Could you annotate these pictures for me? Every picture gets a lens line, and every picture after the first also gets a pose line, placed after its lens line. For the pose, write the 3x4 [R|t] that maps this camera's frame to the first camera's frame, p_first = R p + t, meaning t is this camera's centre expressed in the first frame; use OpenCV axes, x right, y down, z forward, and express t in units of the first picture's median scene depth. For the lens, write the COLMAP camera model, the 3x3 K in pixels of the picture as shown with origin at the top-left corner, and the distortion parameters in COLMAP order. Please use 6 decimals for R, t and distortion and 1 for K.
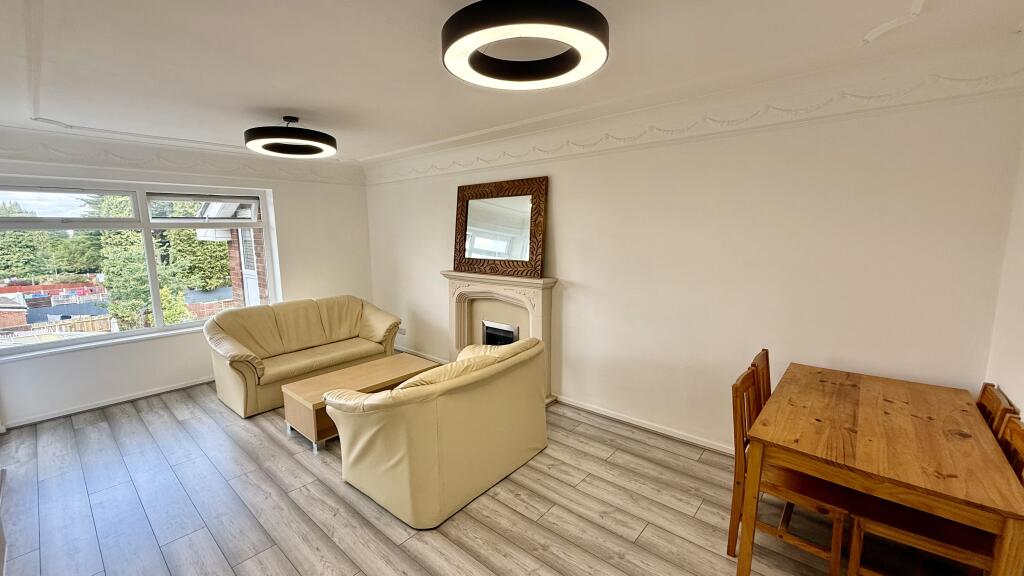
lens RADIAL K [[409.6, 0, 509.8], [0, 409.6, 290.4], [0, 0, 1]] dist [-0.003093, -0.000019]
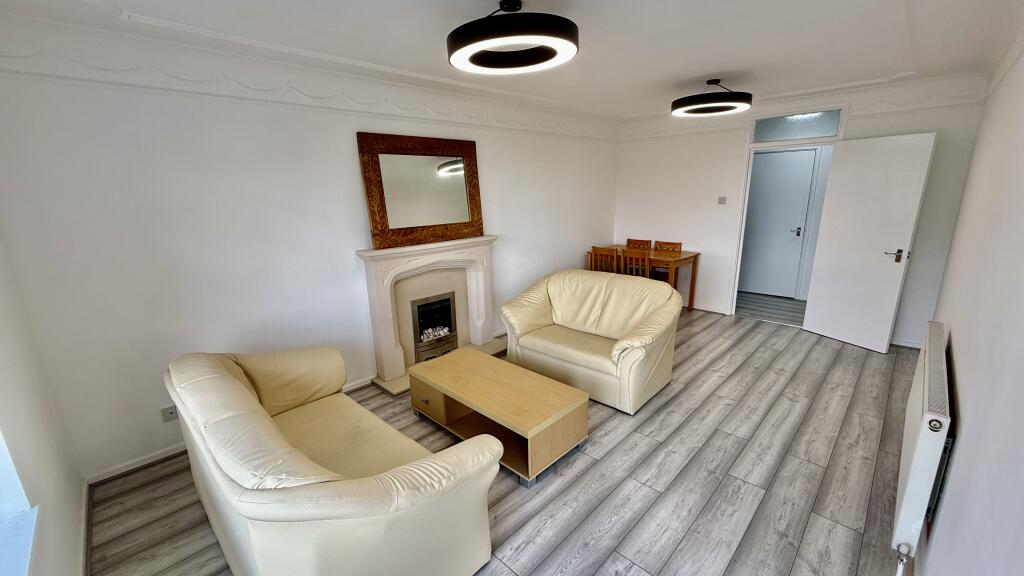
lens RADIAL K [[409.6, 0, 509.8], [0, 409.6, 290.4], [0, 0, 1]] dist [-0.003093, -0.000019]
pose [[0.066356, -0.230078, 0.970907, -0.991515], [0.175619, 0.960555, 0.215623, -0.108888], [-0.982219, 0.156202, 0.104144, 0.806497]]
